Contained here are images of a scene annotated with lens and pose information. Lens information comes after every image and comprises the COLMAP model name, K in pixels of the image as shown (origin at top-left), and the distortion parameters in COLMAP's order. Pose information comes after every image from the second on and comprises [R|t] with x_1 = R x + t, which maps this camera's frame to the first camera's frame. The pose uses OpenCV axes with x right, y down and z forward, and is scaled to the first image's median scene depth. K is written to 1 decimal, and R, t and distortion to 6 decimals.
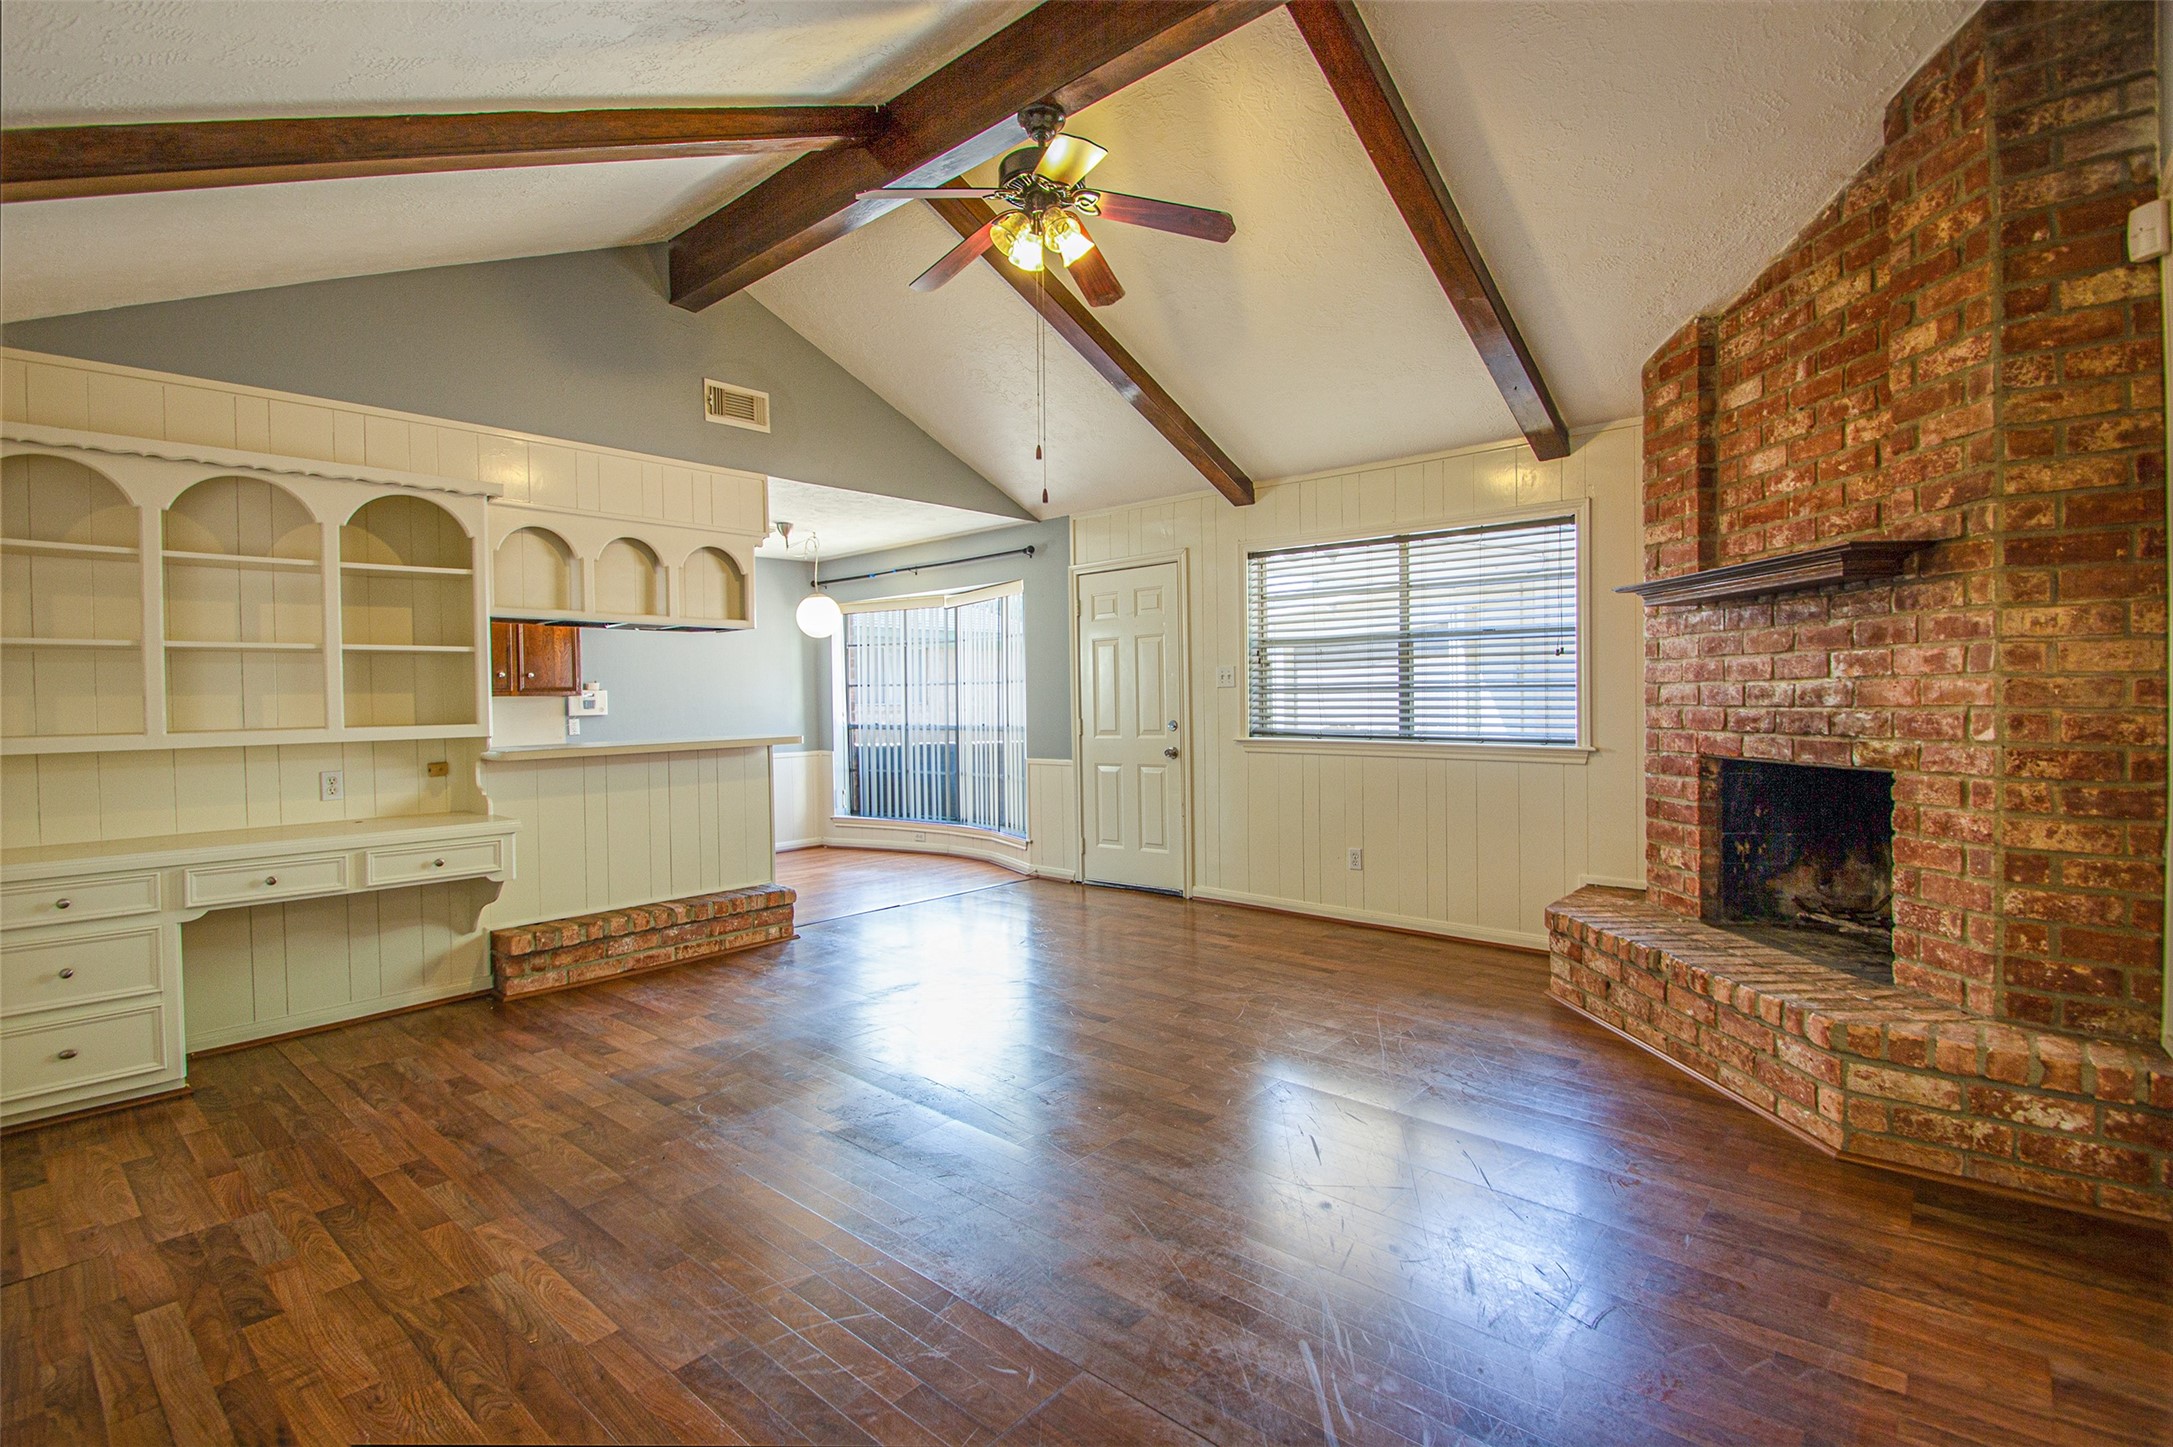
lens RADIAL K [[1043.5, 0, 1083.9], [0, 1043.5, 724.7], [0, 0, 1]] dist [-0.002903, -0.009313]
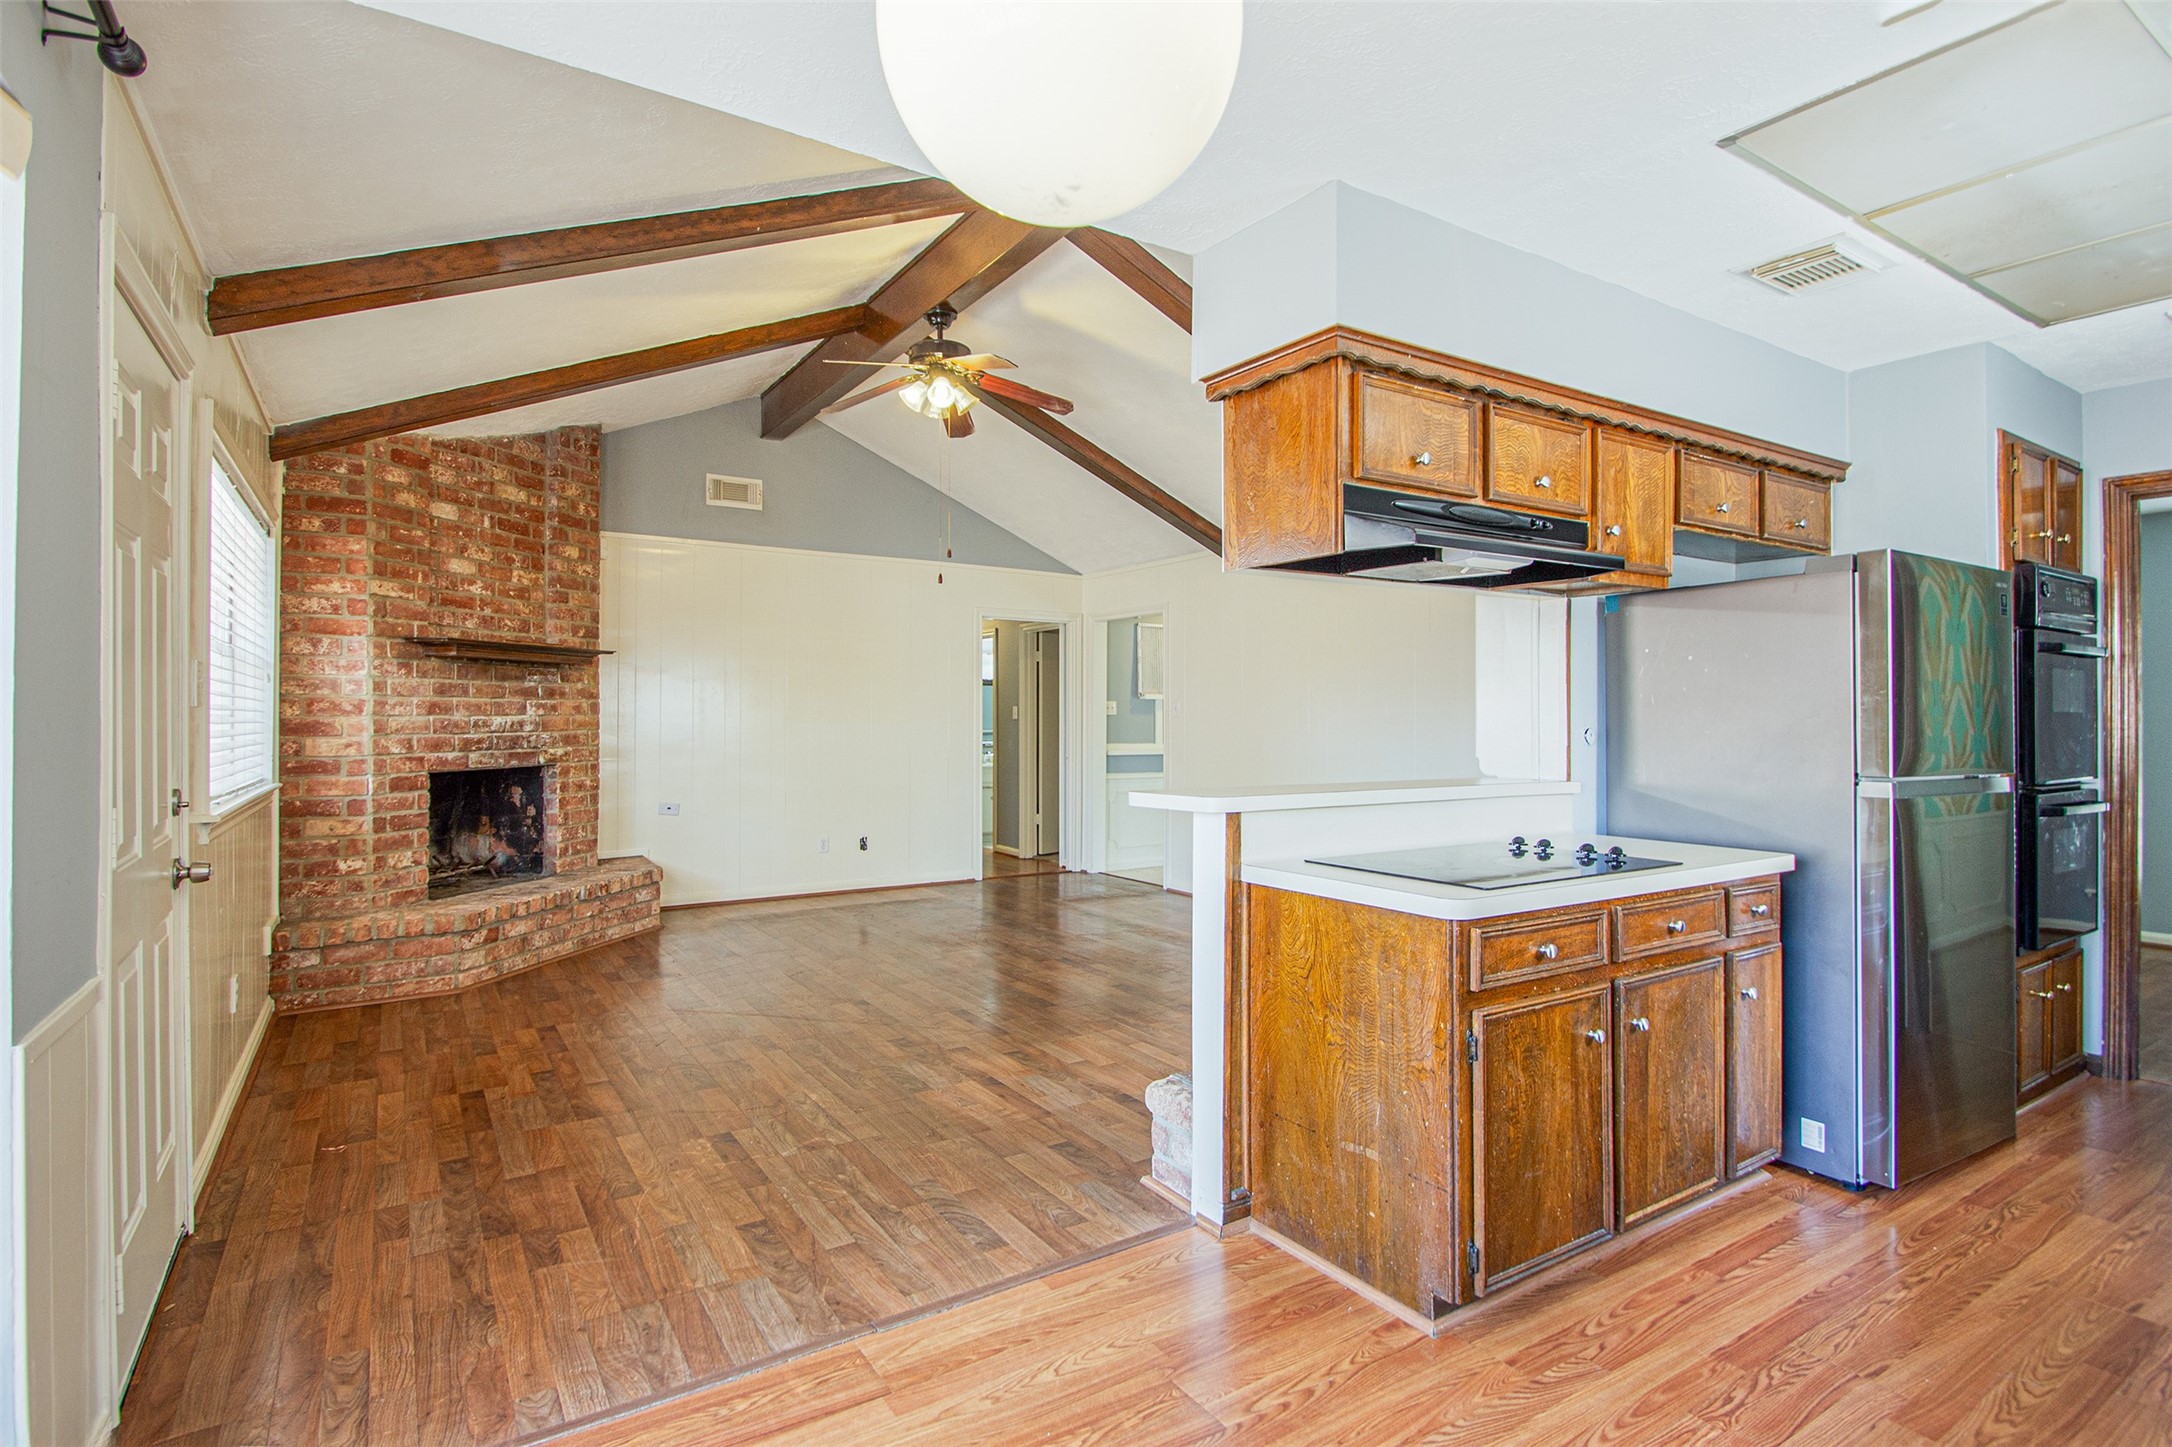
lens RADIAL K [[1043.0, 0, 1072.9], [0, 1043.0, 706.4], [0, 0, 1]] dist [-0.002903, -0.009313]
pose [[-0.966333, 0.022207, 0.256333, -0.563174], [0.025905, 0.999603, 0.011060, -0.049852], [-0.255986, 0.017328, -0.966525, 2.240030]]
